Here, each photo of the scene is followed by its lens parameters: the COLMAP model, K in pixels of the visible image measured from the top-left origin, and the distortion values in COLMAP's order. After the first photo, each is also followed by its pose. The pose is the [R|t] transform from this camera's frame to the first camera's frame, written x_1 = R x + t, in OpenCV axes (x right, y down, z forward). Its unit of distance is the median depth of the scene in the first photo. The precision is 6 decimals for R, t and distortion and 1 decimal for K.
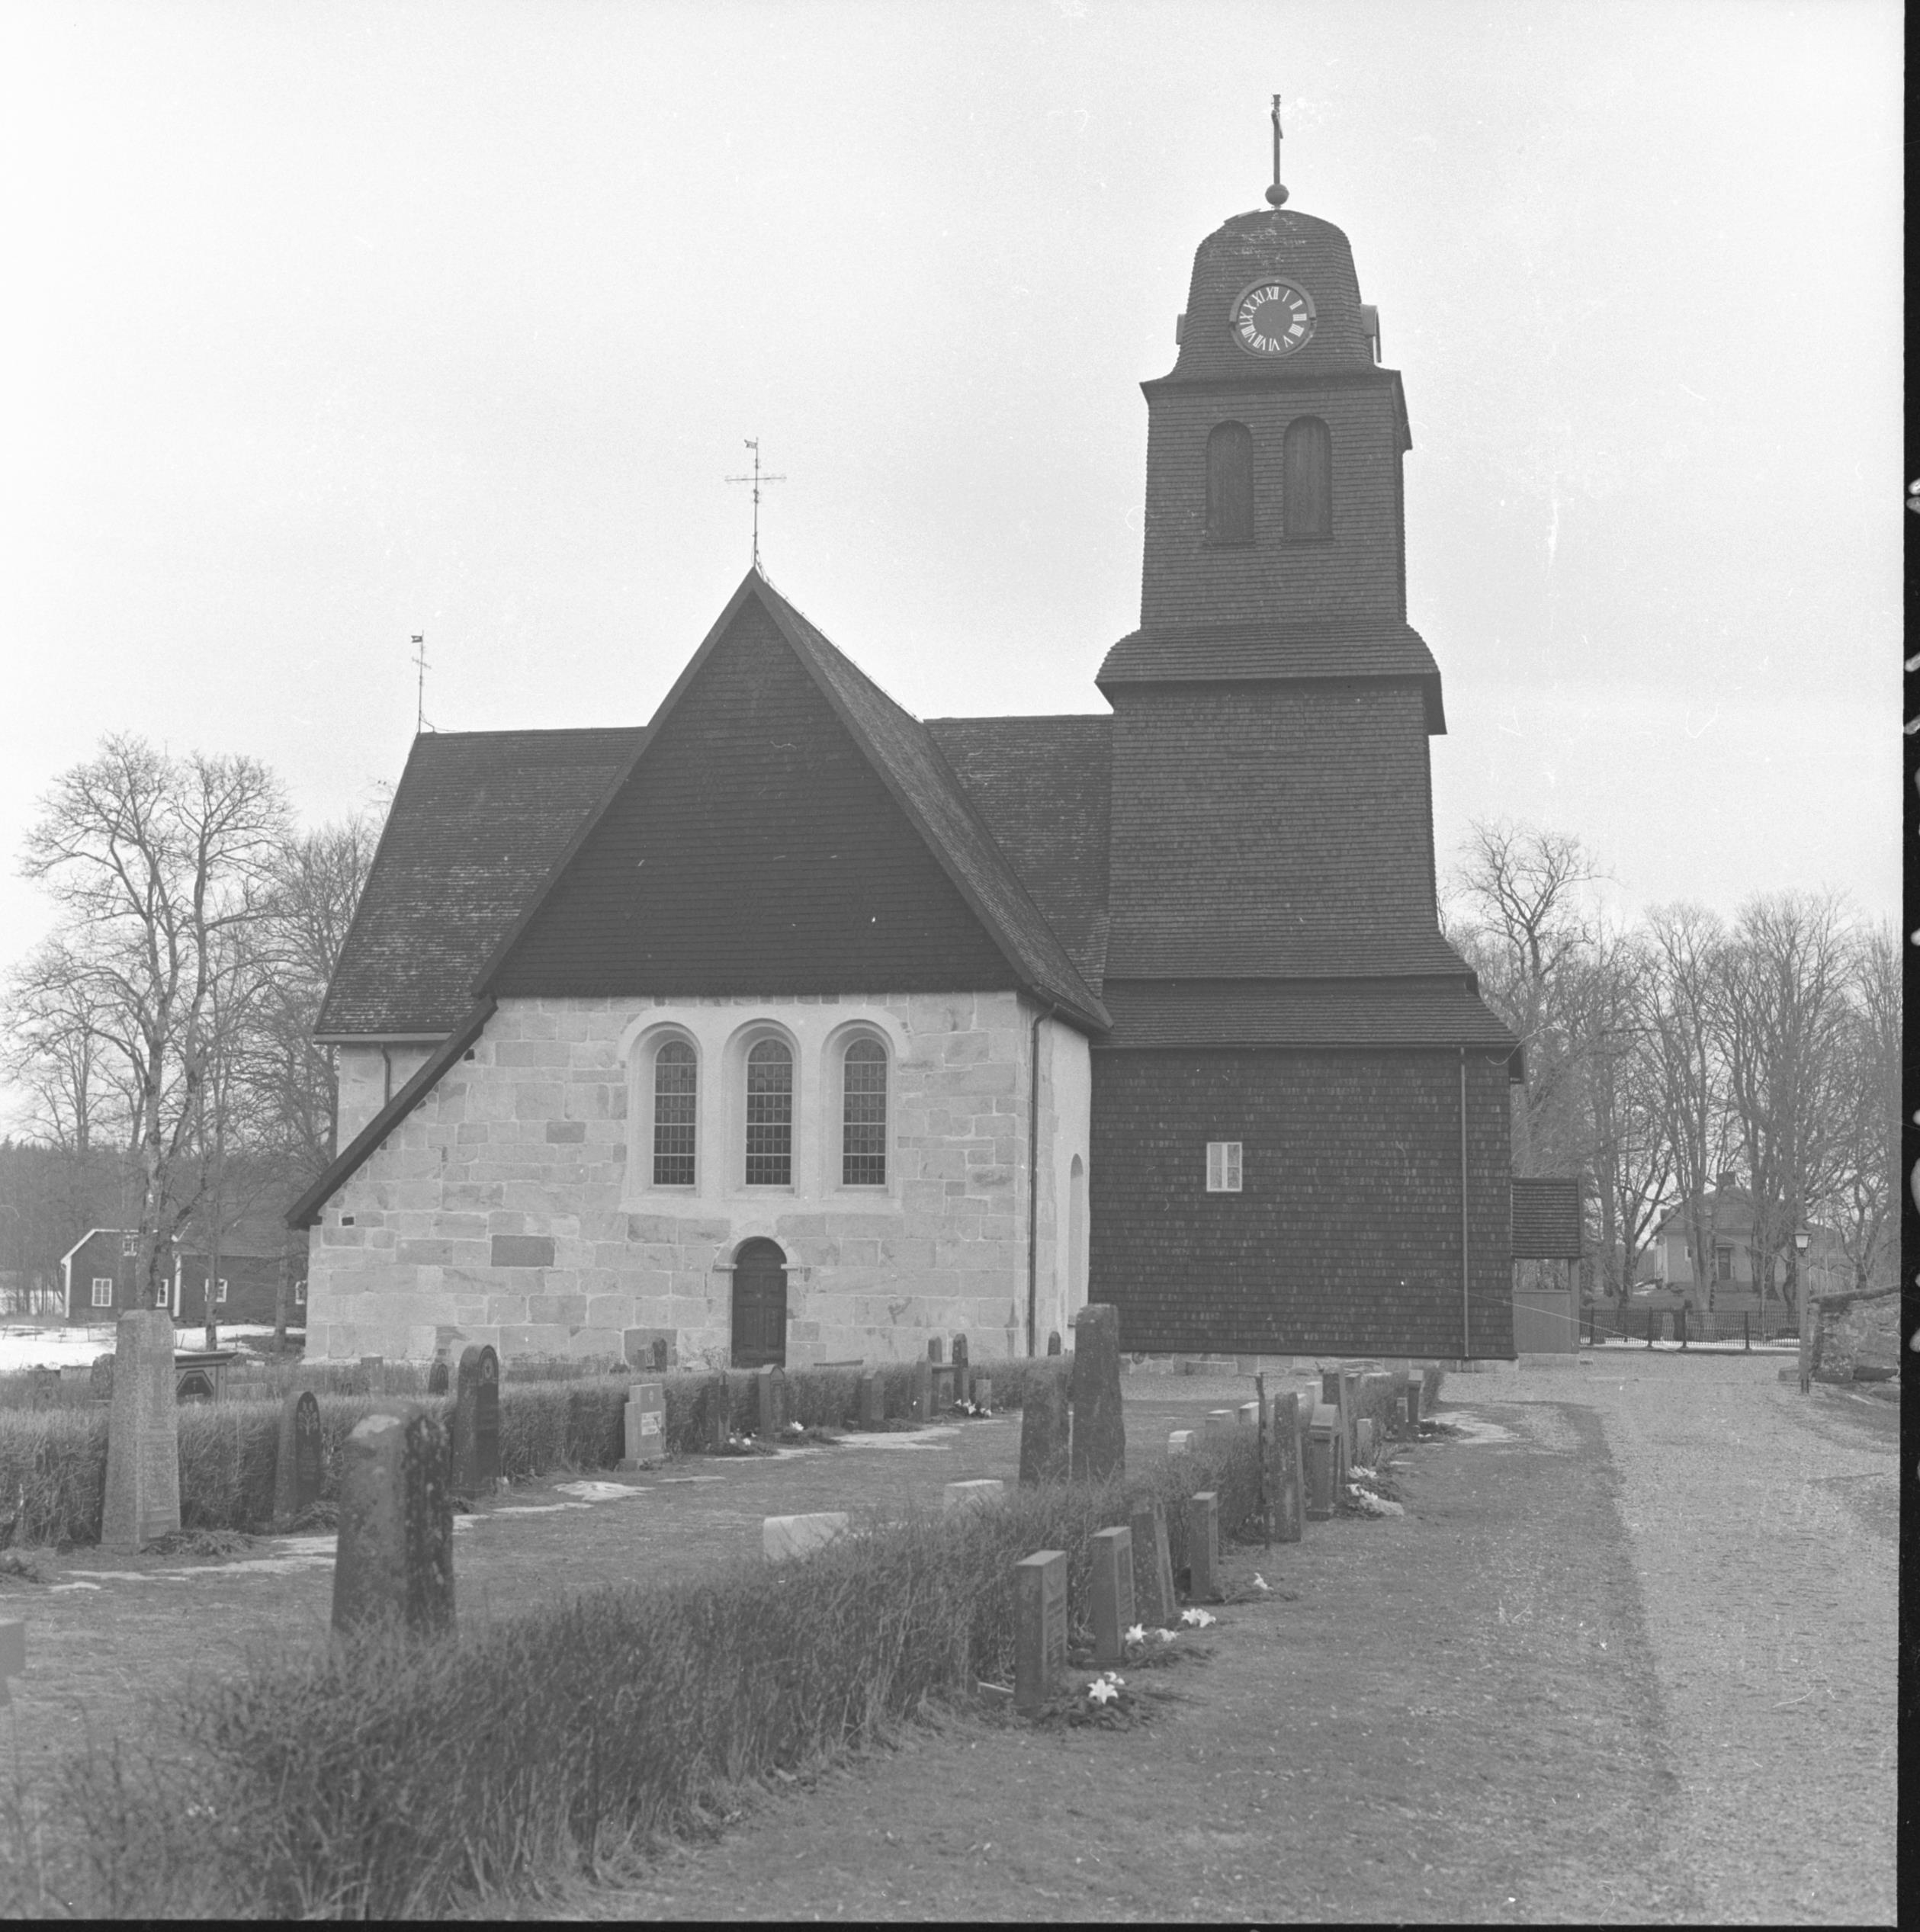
lens RADIAL K [[2851.8, 0, 962.3], [0, 2851.8, 960.4], [0, 0, 1]] dist [-0.060108, 0.000000]
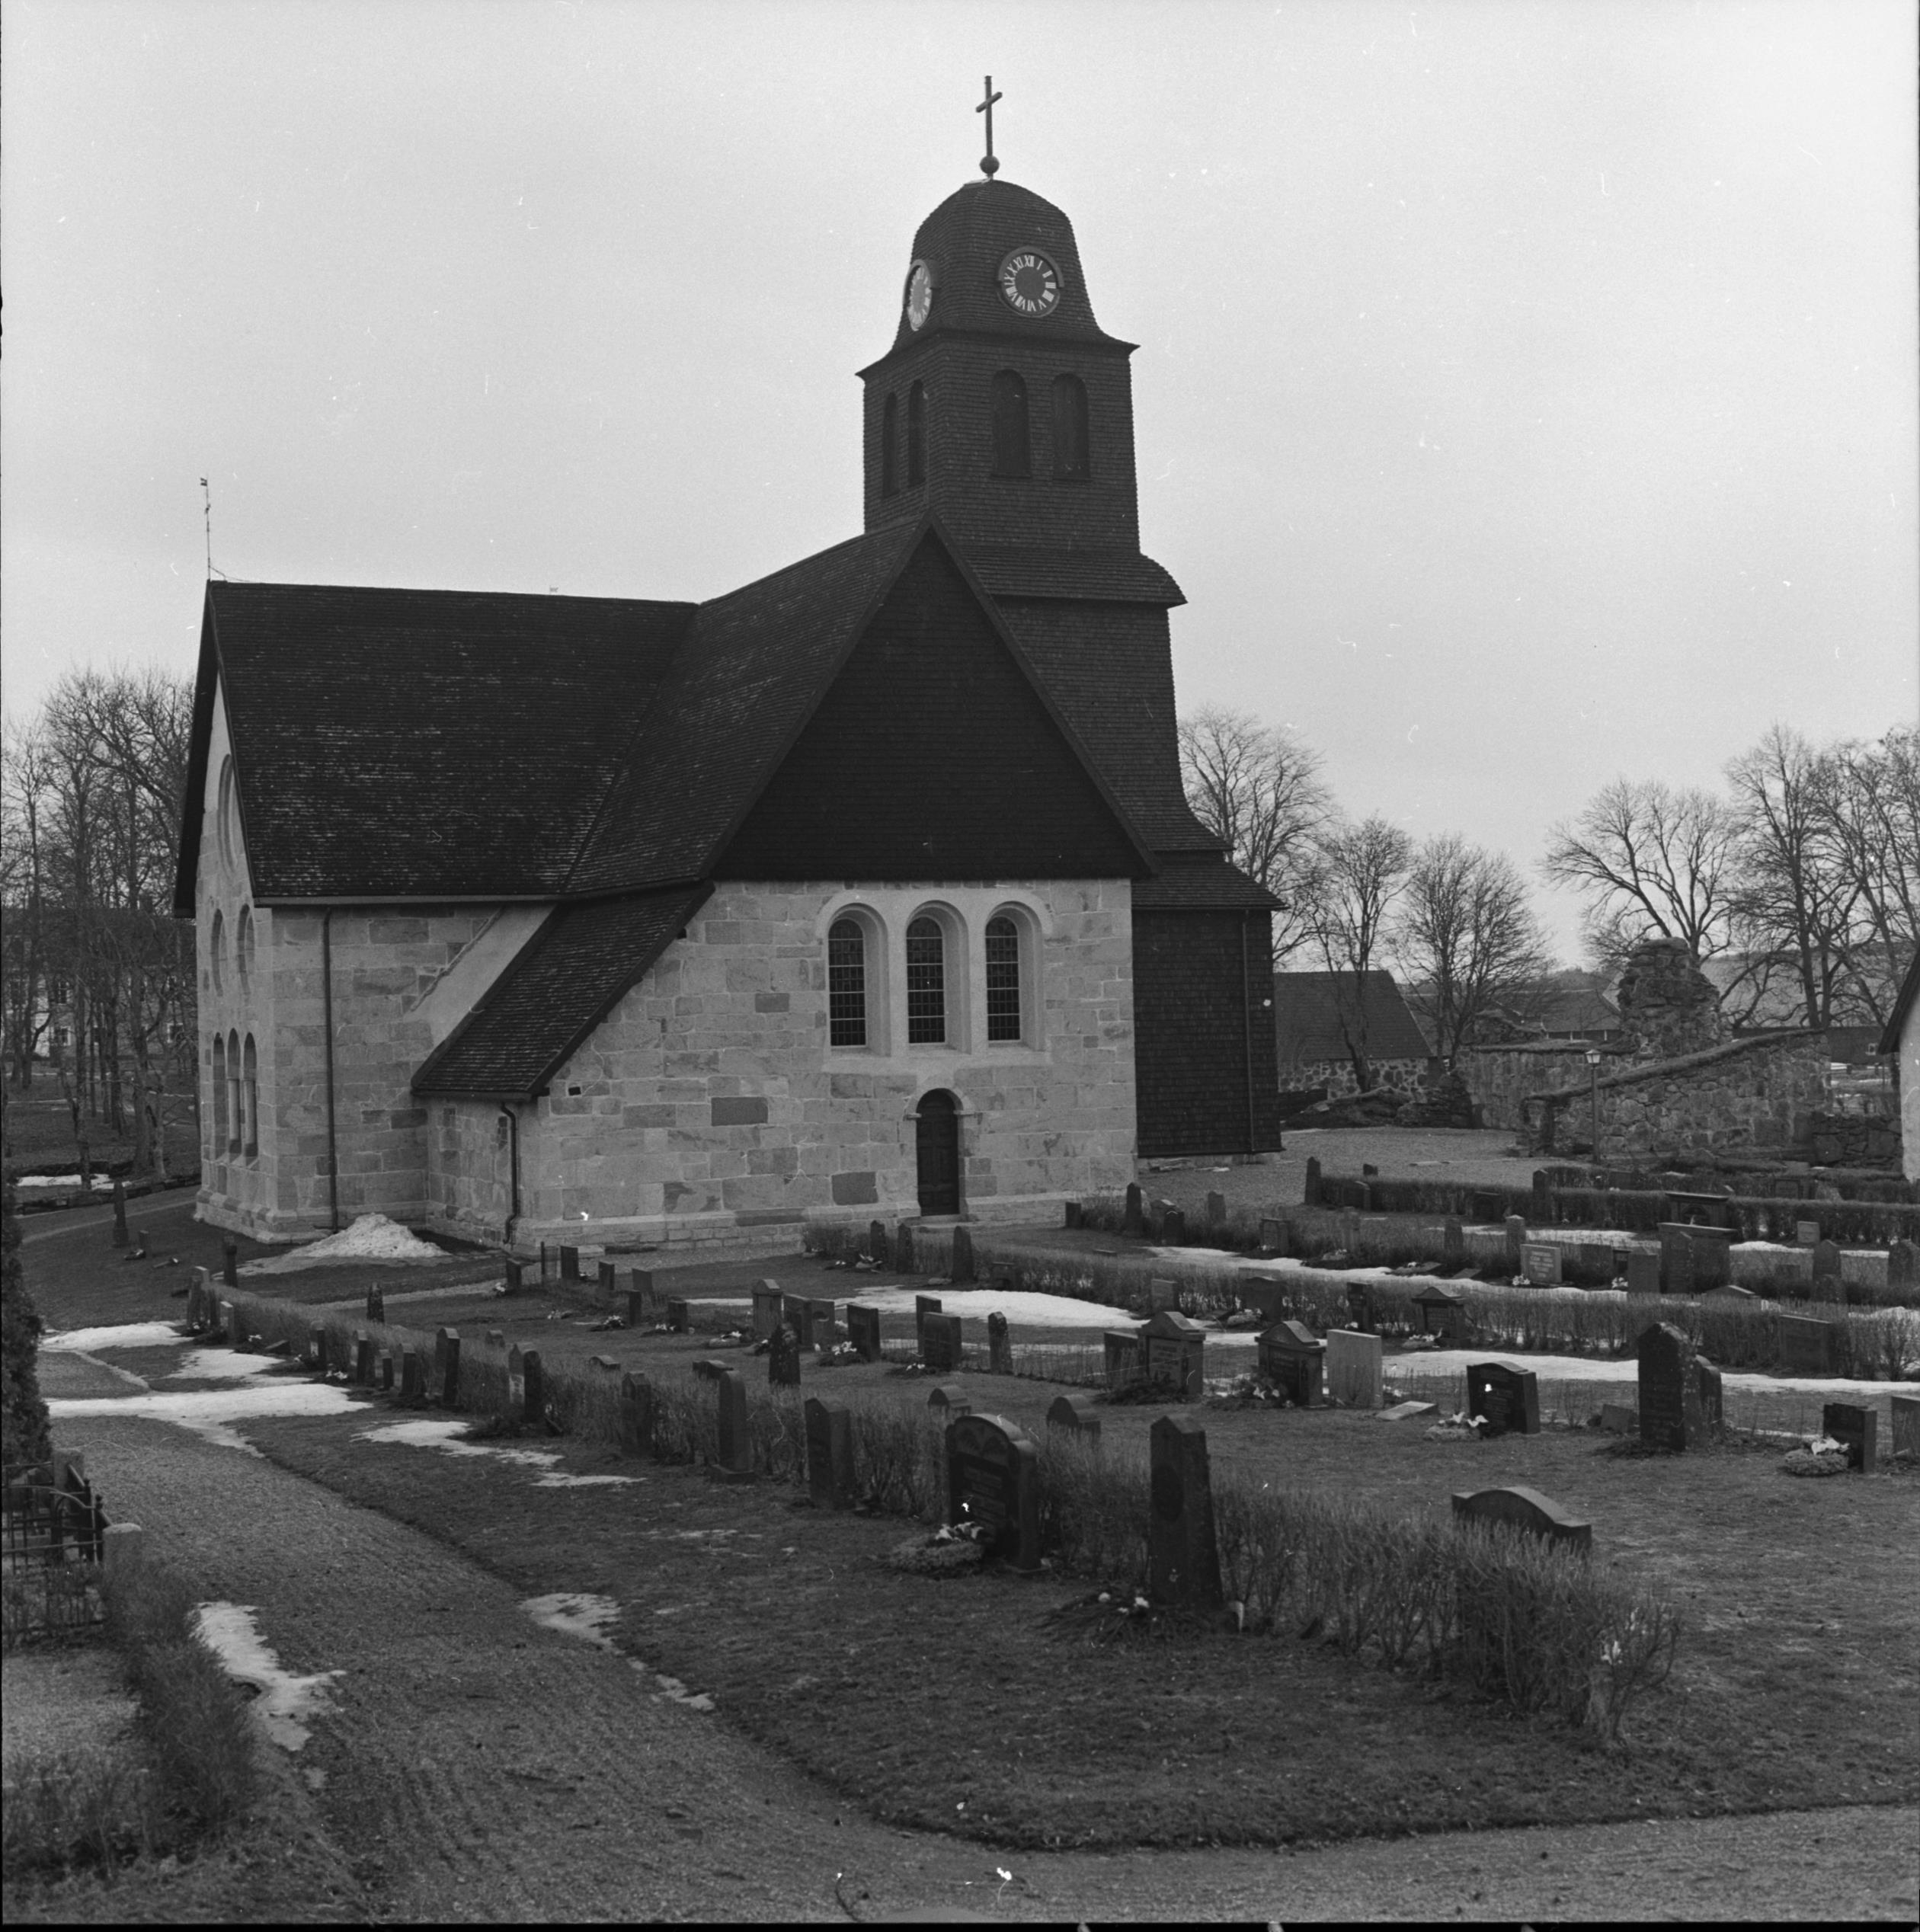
lens RADIAL K [[2851.8, 0, 1002.5], [0, 2851.8, 959.3], [0, 0, 1]] dist [-0.060108, 0.000000]
pose [[0.794062, -0.020493, 0.607492, -0.744169], [-0.034951, 0.996239, 0.079292, -0.048124], [-0.606832, -0.084195, 0.790359, 0.065206]]
